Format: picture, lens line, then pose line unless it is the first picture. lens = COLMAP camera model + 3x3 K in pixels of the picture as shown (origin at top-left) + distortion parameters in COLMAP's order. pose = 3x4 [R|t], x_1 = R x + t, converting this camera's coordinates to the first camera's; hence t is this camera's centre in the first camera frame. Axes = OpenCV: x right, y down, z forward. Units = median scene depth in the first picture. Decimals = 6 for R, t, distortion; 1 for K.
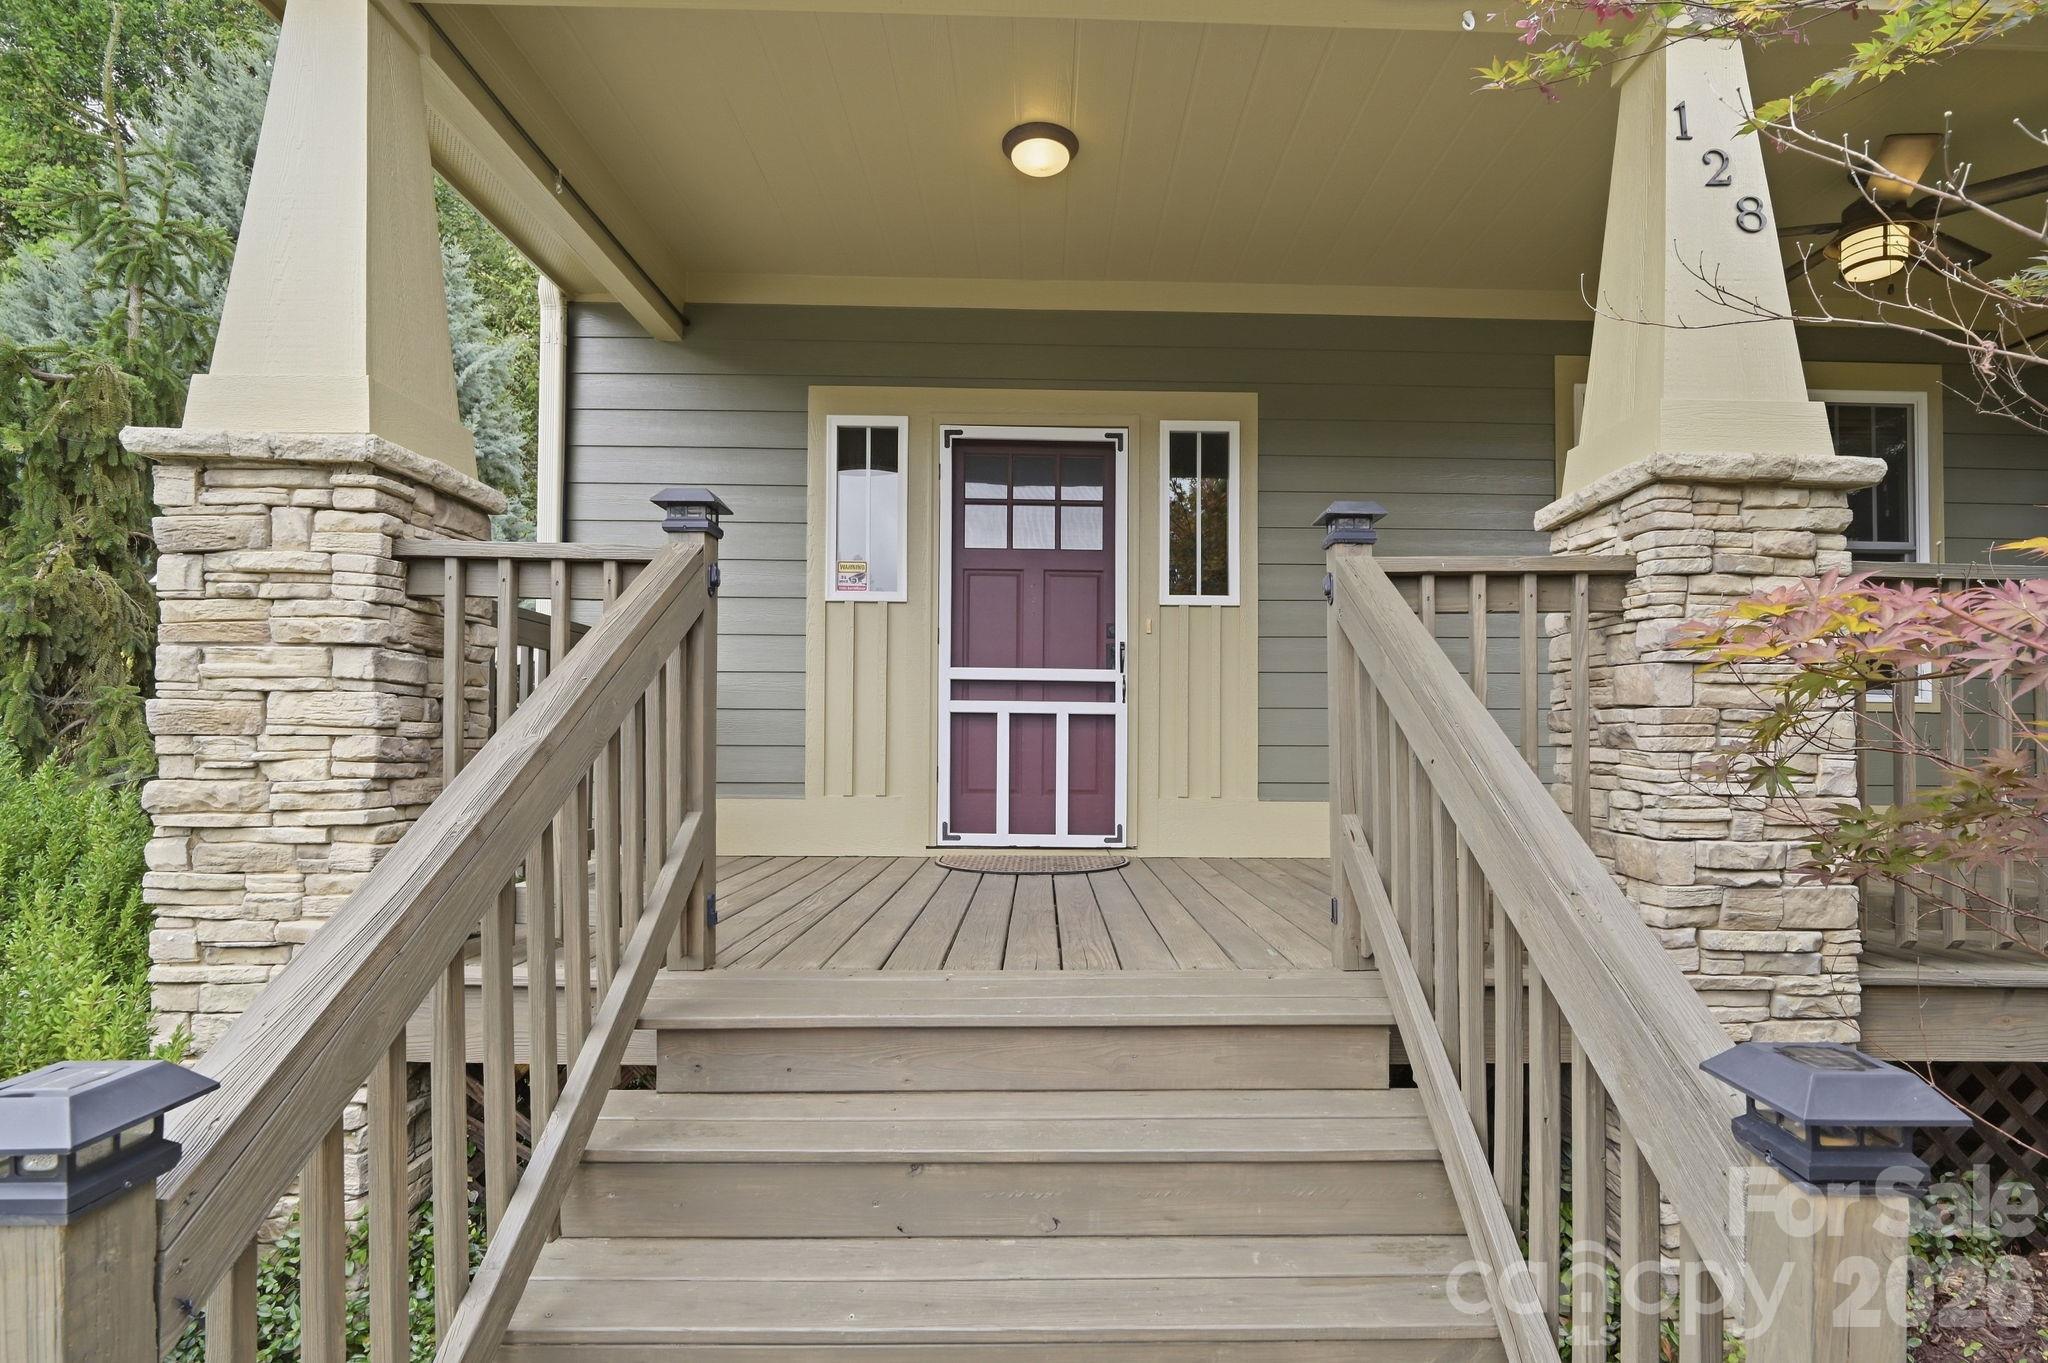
lens RADIAL K [[965.6, 0, 1061.7], [0, 965.6, 728.6], [0, 0, 1]] dist [-0.018580, 0.000057]
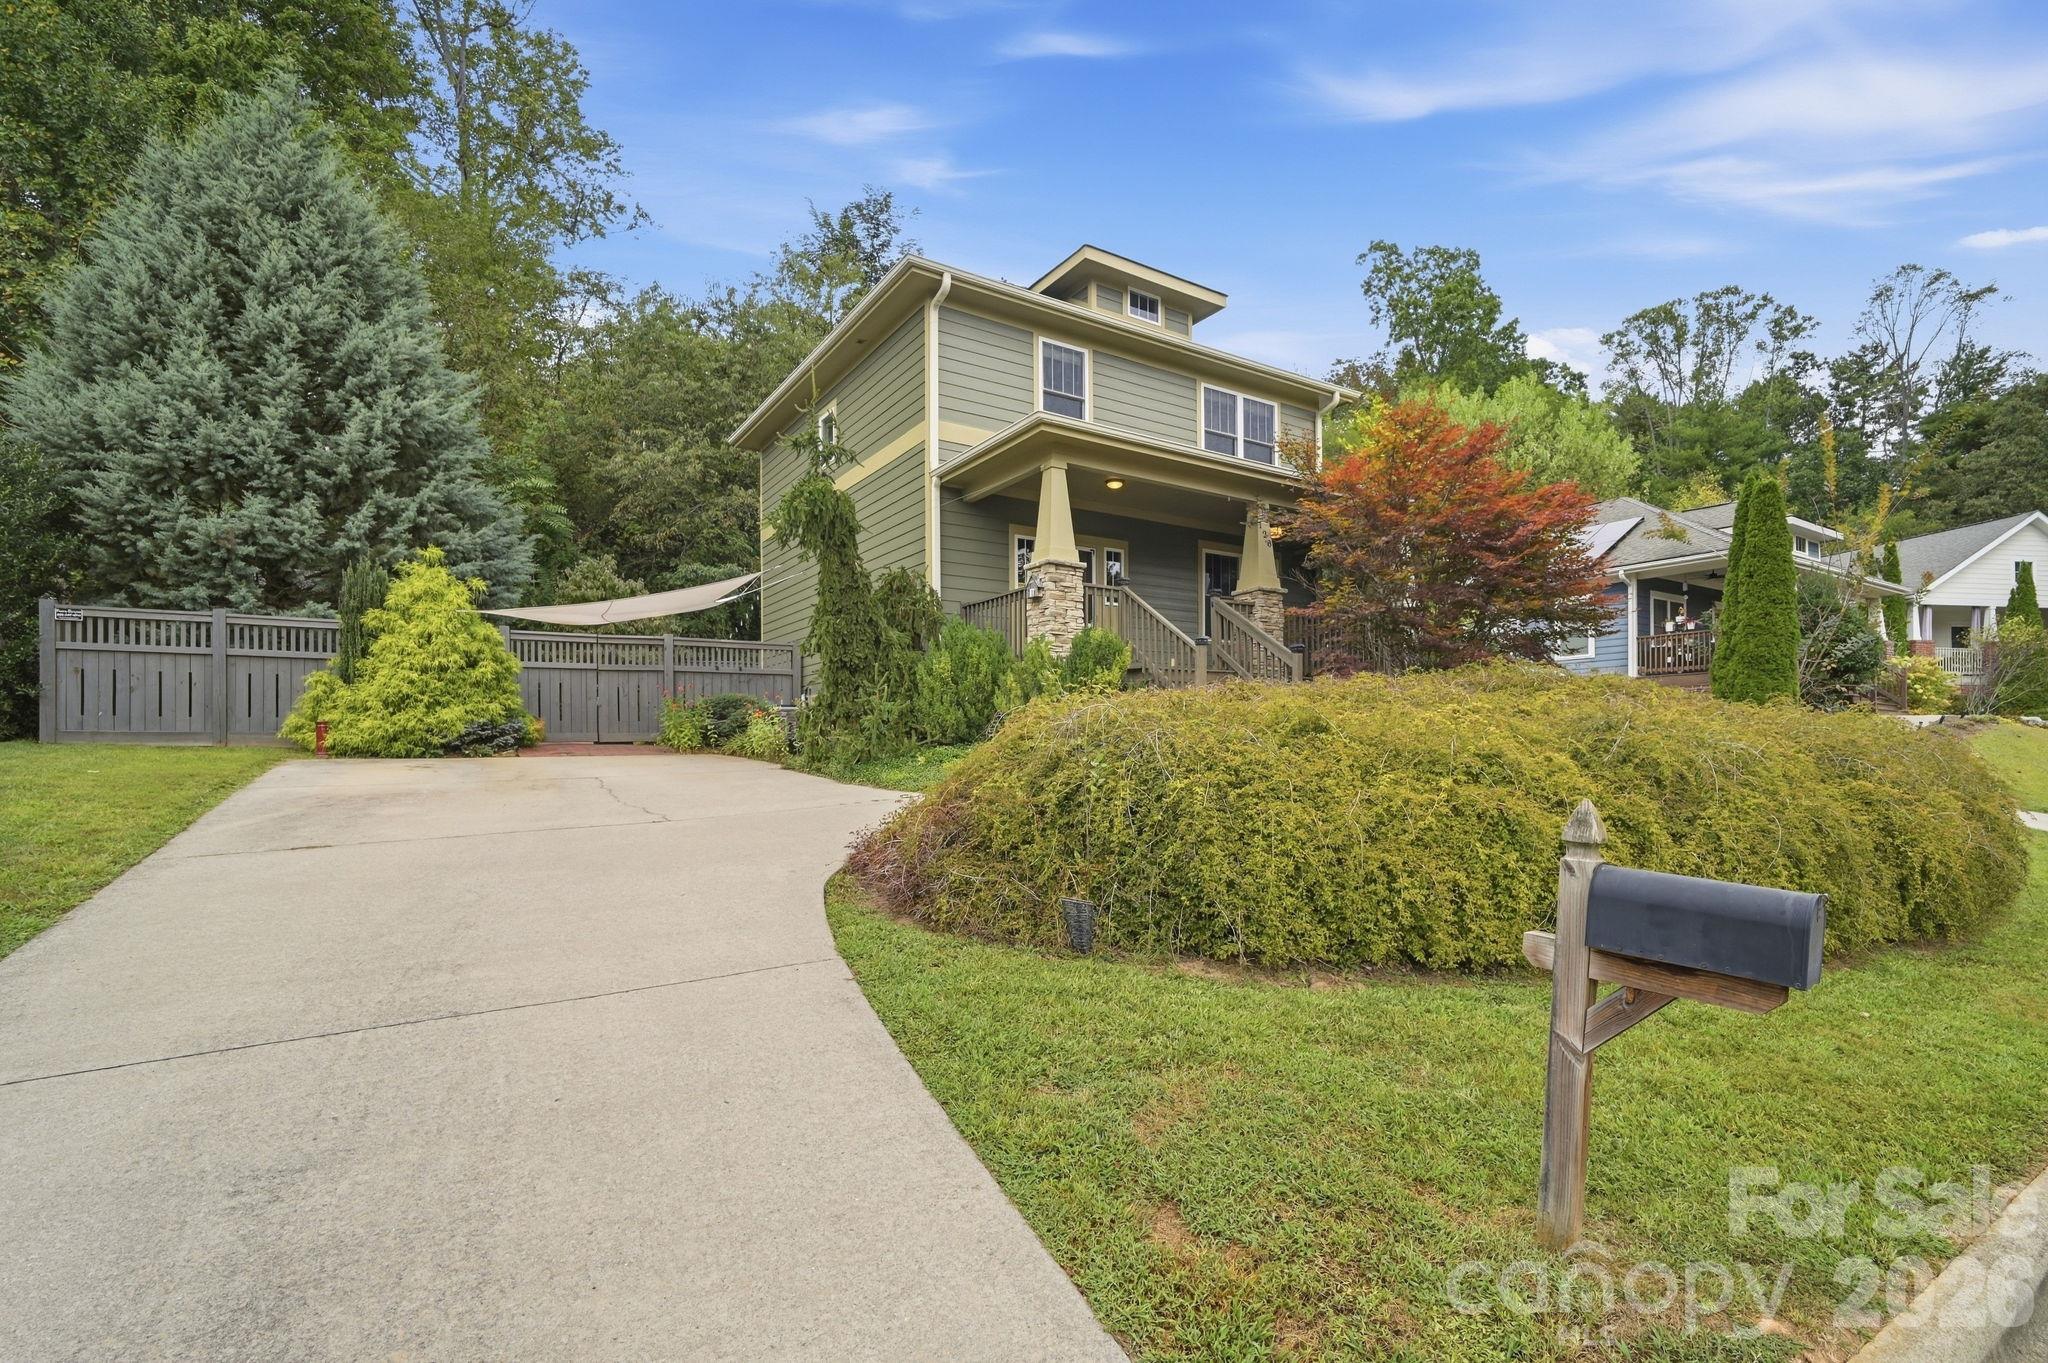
lens RADIAL K [[956.1, 0, 1055.8], [0, 956.1, 753.7], [0, 0, 1]] dist [-0.009252, -0.000702]
pose [[0.851222, -0.009617, 0.524717, -3.079603], [-0.001747, 0.999775, 0.021159, 0.545341], [-0.524803, -0.018928, 0.851013, -2.936165]]
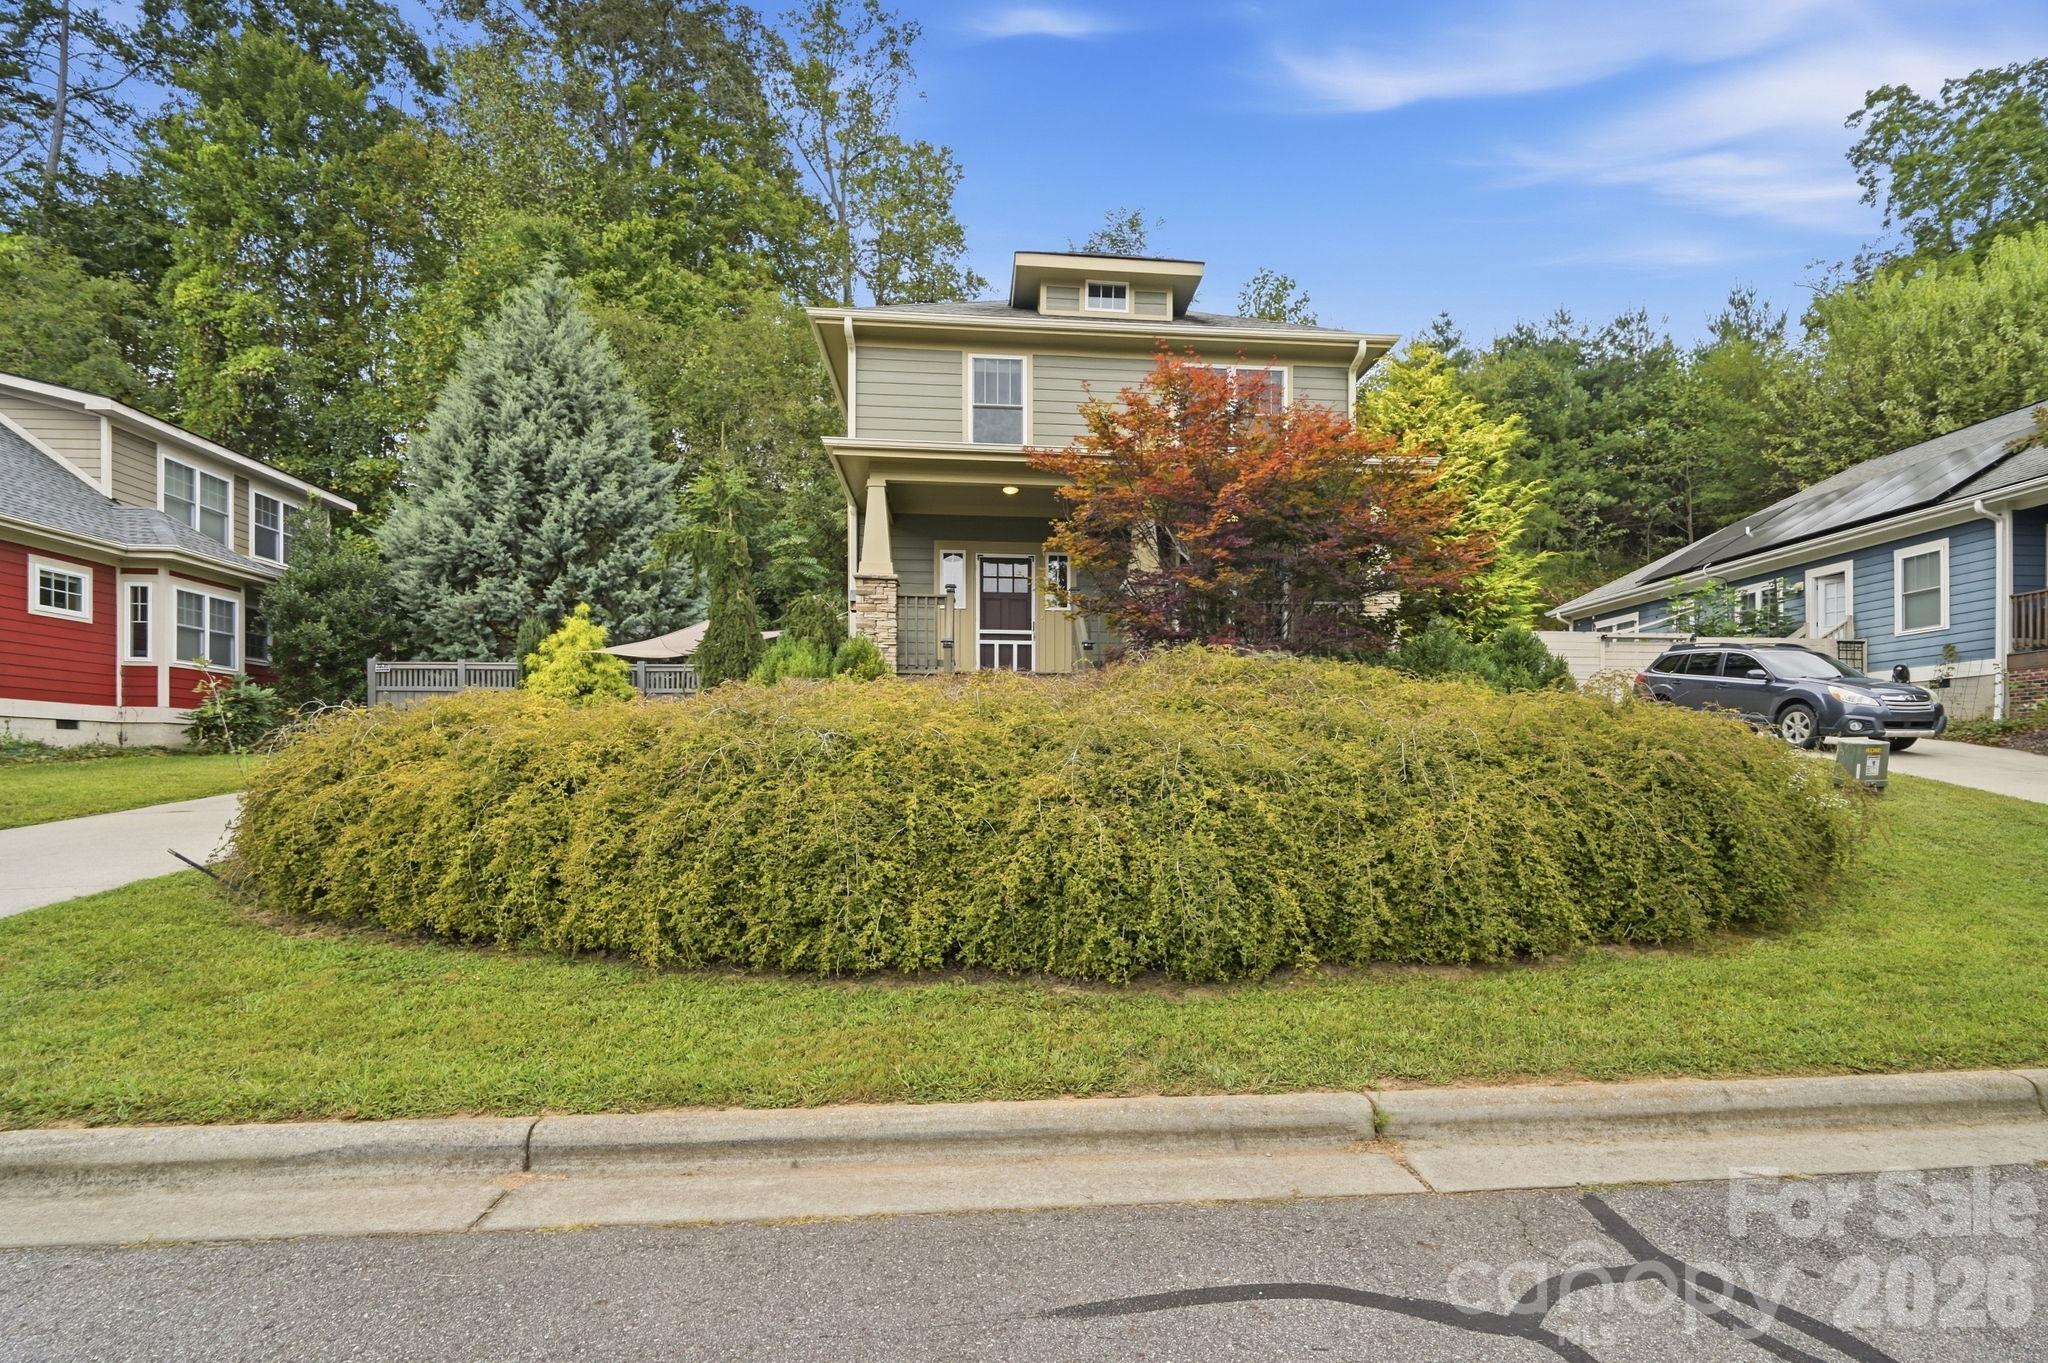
lens RADIAL K [[960.7, 0, 1058.1], [0, 960.7, 782.9], [0, 0, 1]] dist [-0.005497, -0.000797]
pose [[0.997784, -0.005810, 0.066288, -0.127363], [0.003661, 0.999466, 0.032483, 0.610842], [-0.066442, -0.032168, 0.997272, -3.929611]]
